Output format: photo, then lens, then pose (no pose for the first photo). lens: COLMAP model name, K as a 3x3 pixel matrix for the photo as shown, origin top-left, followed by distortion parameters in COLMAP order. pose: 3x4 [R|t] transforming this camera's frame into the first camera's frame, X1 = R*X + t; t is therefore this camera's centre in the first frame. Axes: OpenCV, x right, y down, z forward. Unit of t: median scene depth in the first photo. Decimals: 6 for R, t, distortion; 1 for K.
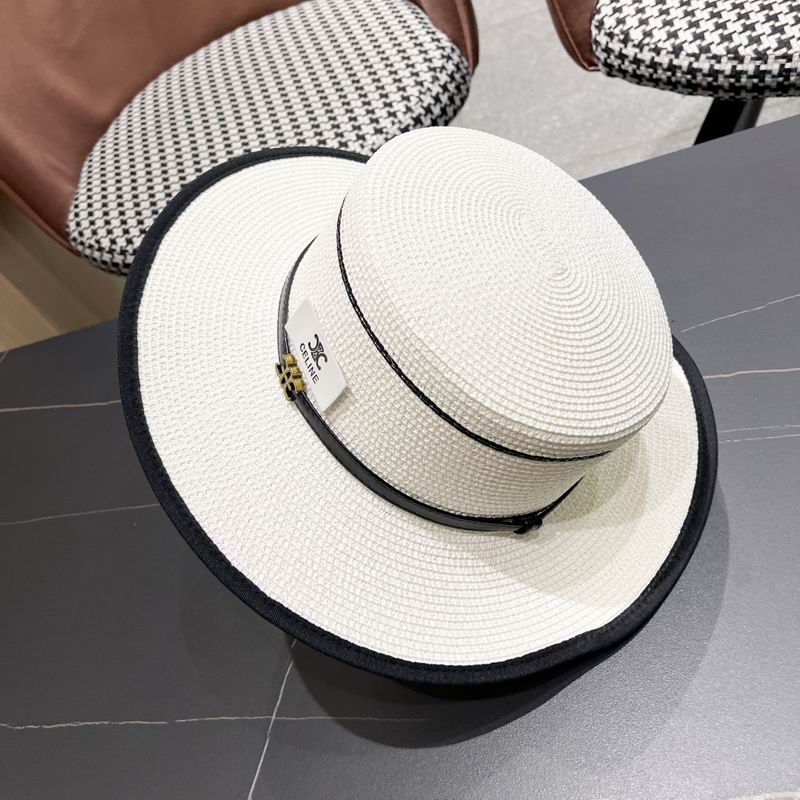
lens RADIAL K [[835.5, 0, 408.8], [0, 835.5, 398.5], [0, 0, 1]] dist [0.018777, 0.000000]
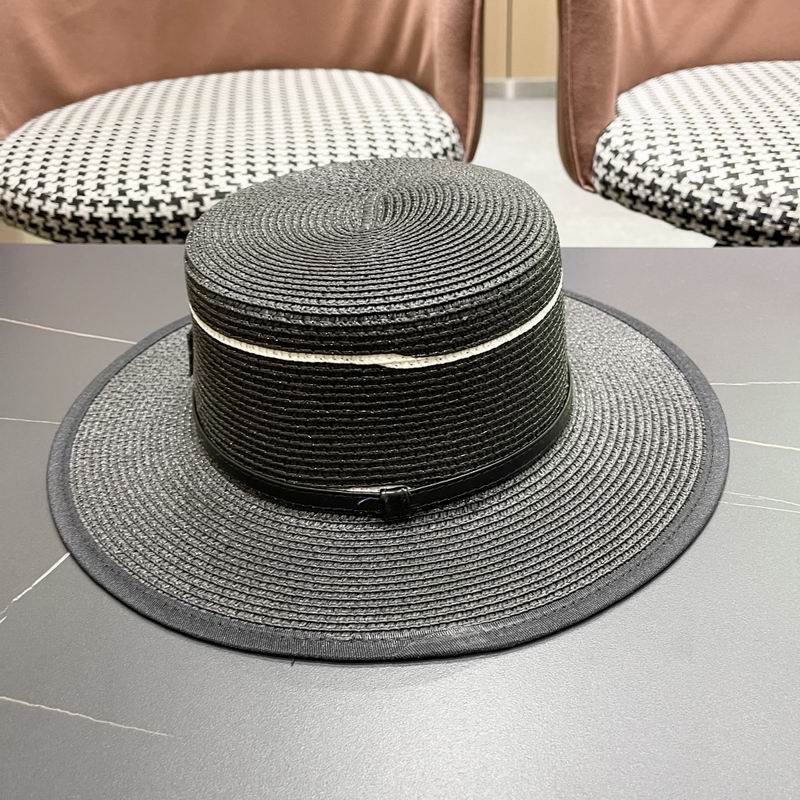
lens RADIAL K [[835.5, 0, 409.3], [0, 835.5, 403.4], [0, 0, 1]] dist [0.018777, 0.000000]
pose [[0.946446, 0.314848, 0.071488, 0.037416], [-0.287866, 0.923172, -0.254730, 0.140406], [-0.146197, 0.220509, 0.964366, 0.167628]]
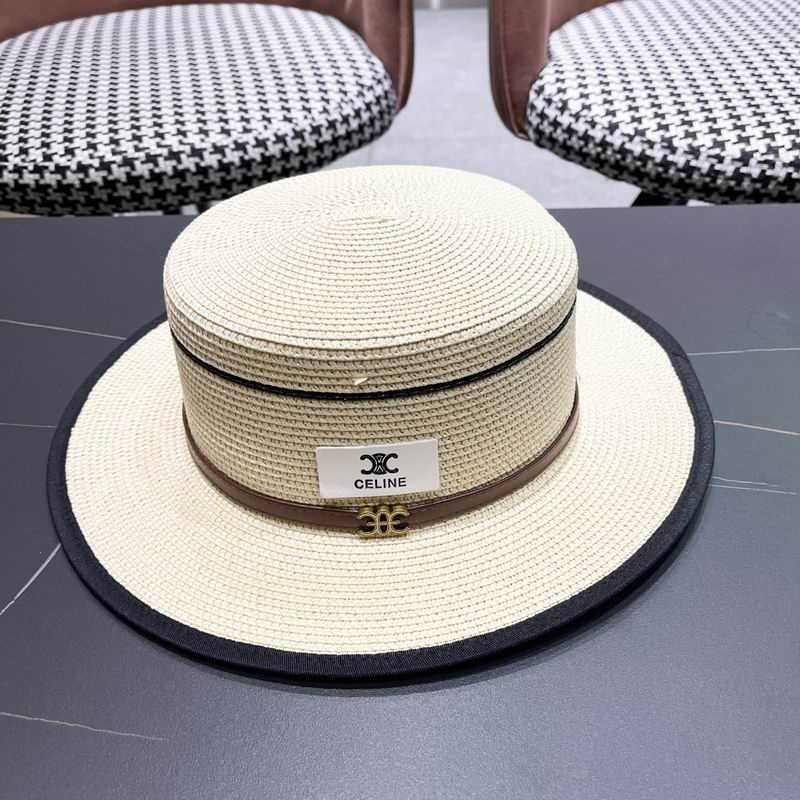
lens RADIAL K [[835.5, 0, 405.3], [0, 835.5, 412.4], [0, 0, 1]] dist [0.018777, 0.000000]
pose [[0.950506, 0.259751, 0.170491, 0.012360], [-0.231773, 0.958204, -0.167707, 0.105178], [-0.206927, 0.119891, 0.970983, 0.139572]]
